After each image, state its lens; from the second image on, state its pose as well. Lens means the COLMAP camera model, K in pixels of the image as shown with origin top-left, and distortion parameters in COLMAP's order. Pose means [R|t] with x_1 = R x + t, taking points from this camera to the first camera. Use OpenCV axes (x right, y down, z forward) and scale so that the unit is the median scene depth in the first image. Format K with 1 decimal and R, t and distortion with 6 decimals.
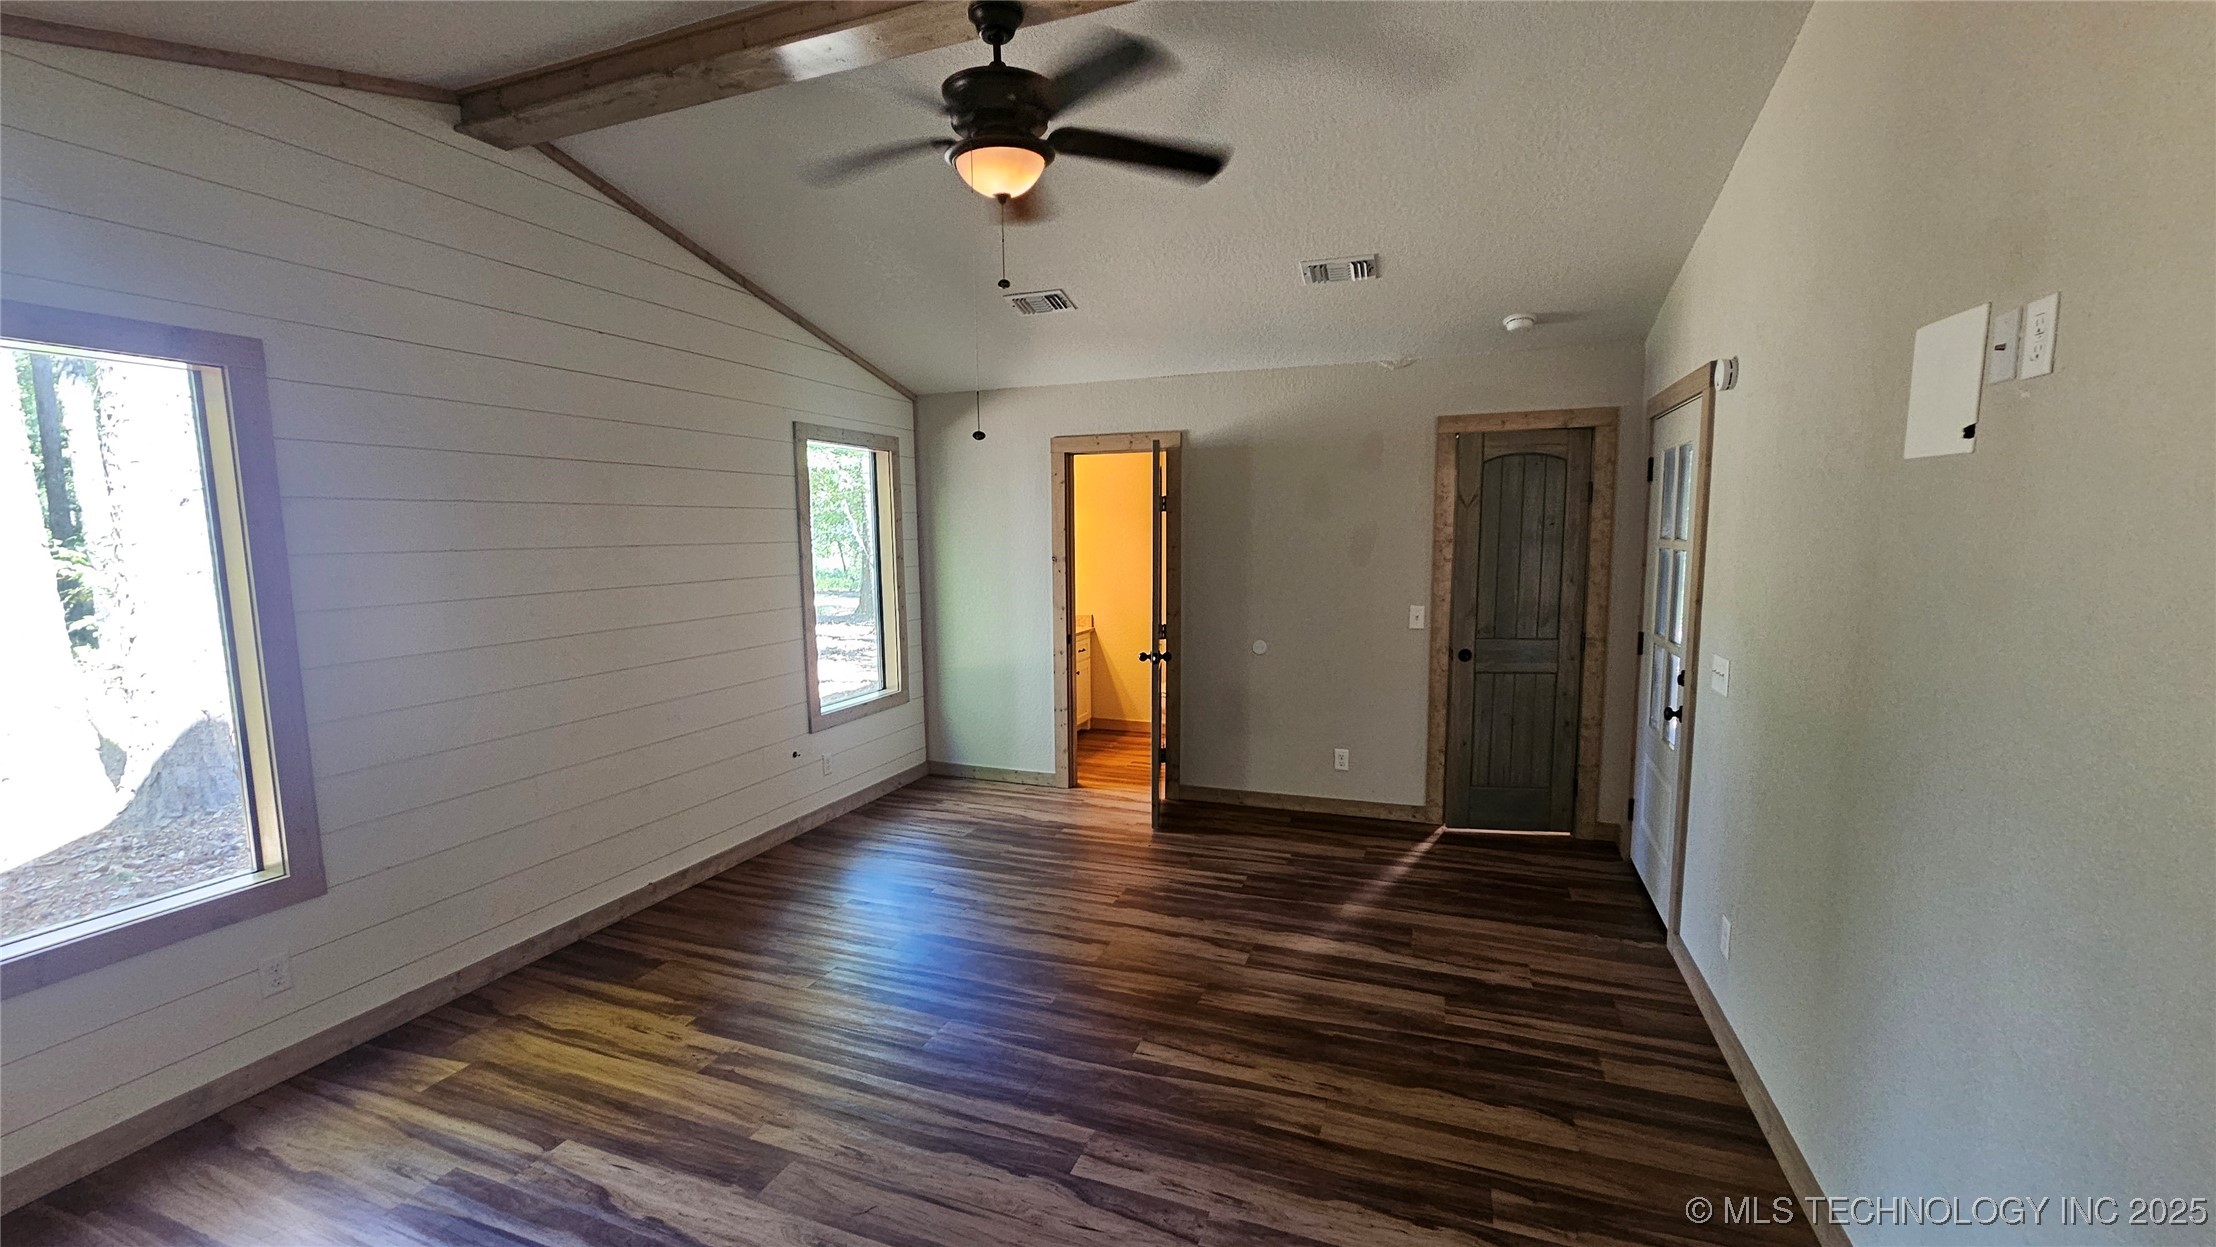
lens RADIAL K [[907.3, 0, 1092.0], [0, 907.3, 633.3], [0, 0, 1]] dist [-0.002748, -0.000305]
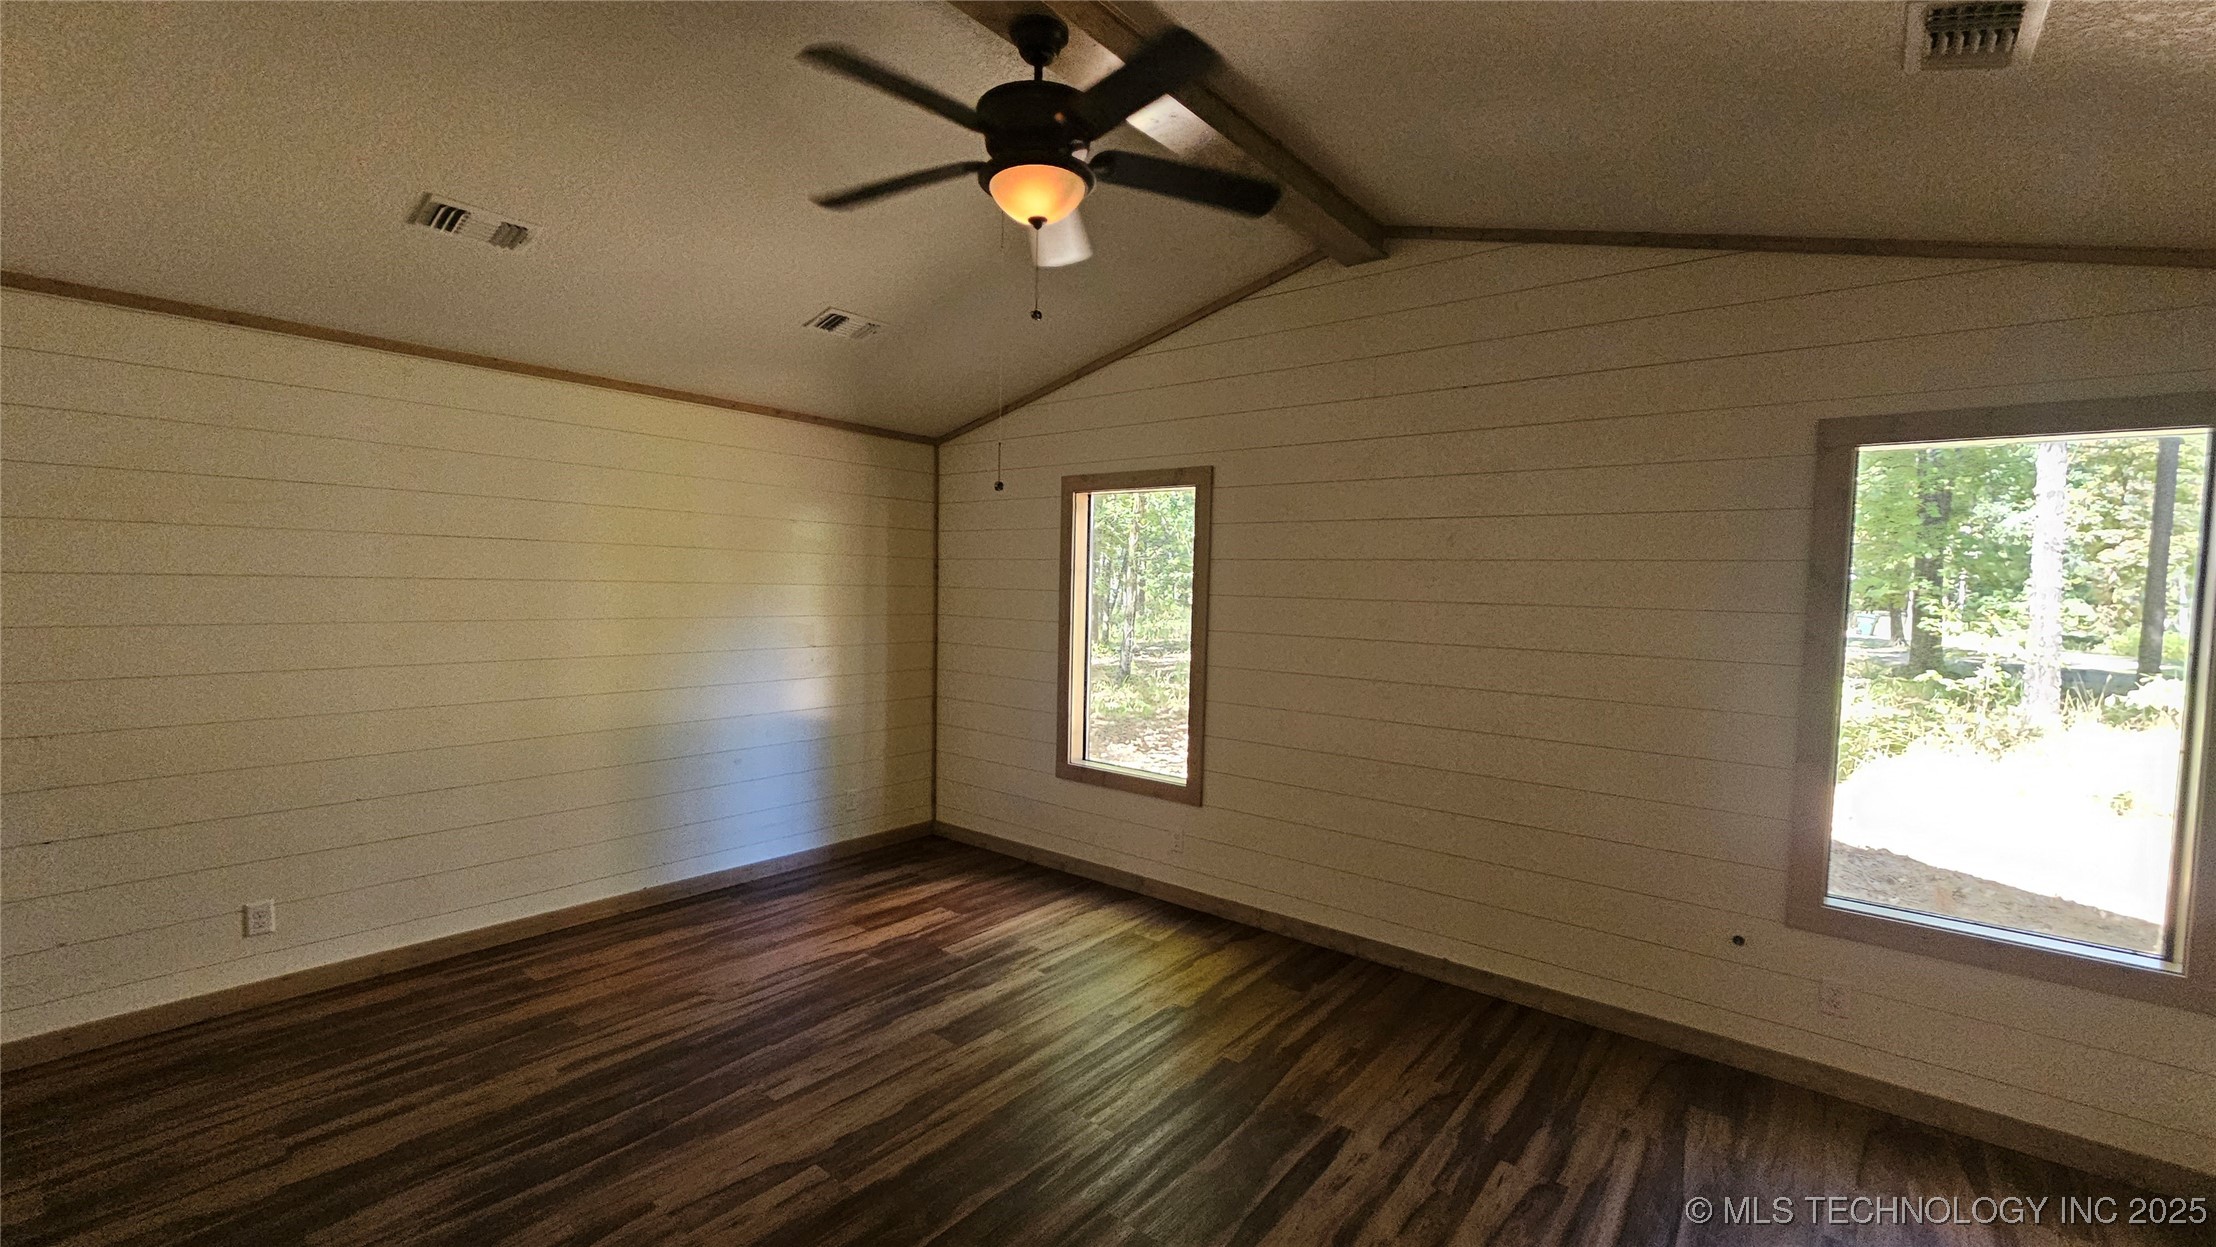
lens RADIAL K [[907.3, 0, 1087.7], [0, 907.3, 622.4], [0, 0, 1]] dist [-0.002748, -0.000305]
pose [[-0.311360, 0.056653, -0.948602, 0.628131], [-0.121648, 0.987633, 0.098912, -0.146786], [0.942474, 0.146193, -0.300618, 1.101797]]
